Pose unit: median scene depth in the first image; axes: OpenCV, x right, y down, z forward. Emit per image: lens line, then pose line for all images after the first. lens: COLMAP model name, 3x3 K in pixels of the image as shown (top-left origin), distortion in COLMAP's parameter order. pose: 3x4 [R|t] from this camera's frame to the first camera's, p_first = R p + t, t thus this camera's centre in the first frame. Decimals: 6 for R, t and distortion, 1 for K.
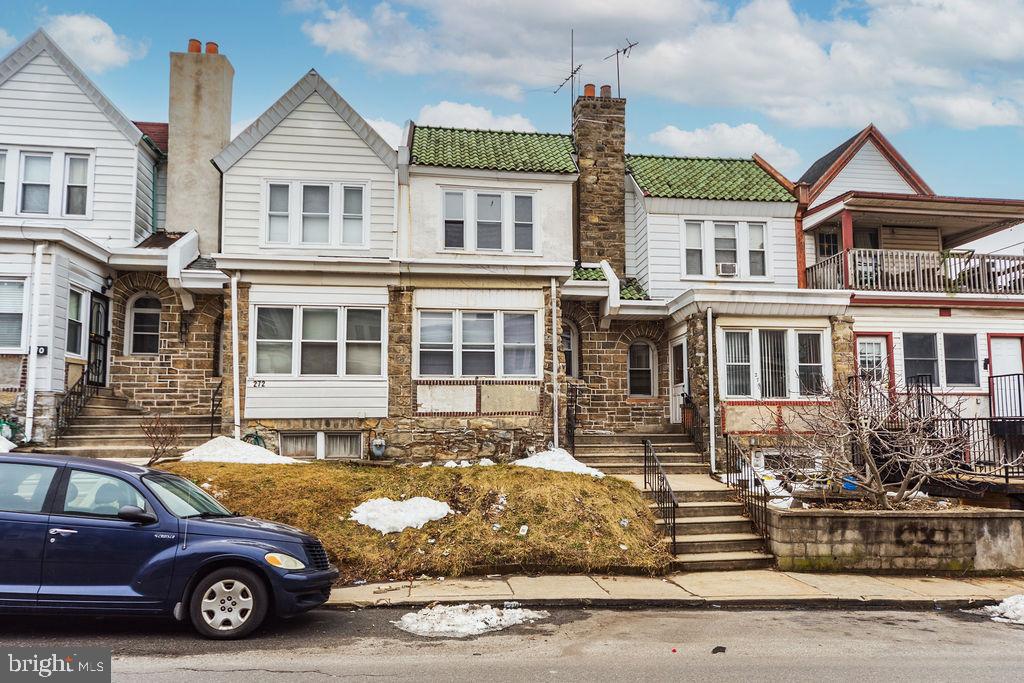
lens RADIAL K [[645.1, 0, 511.1], [0, 645.1, 342.5], [0, 0, 1]] dist [-0.002239, 0.003526]
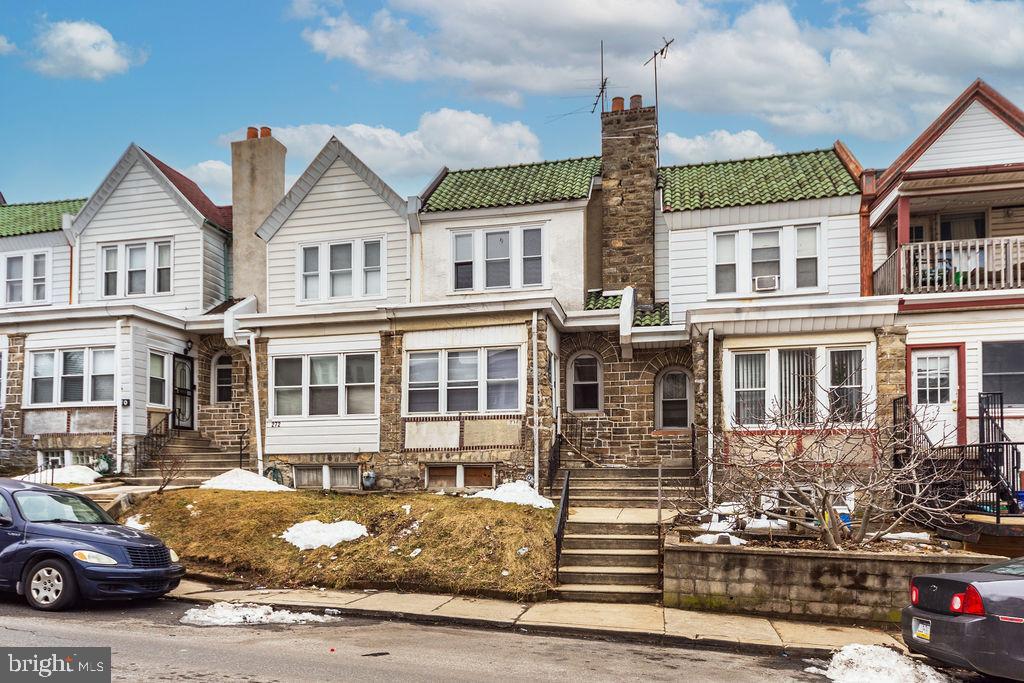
lens RADIAL K [[656.9, 0, 511.0], [0, 656.9, 424.8], [0, 0, 1]] dist [0.002542, -0.004167]
pose [[0.939550, -0.024838, -0.341509, 0.362131], [0.046907, 0.997299, 0.056515, 0.015173], [0.339183, -0.069118, 0.938178, 0.024838]]
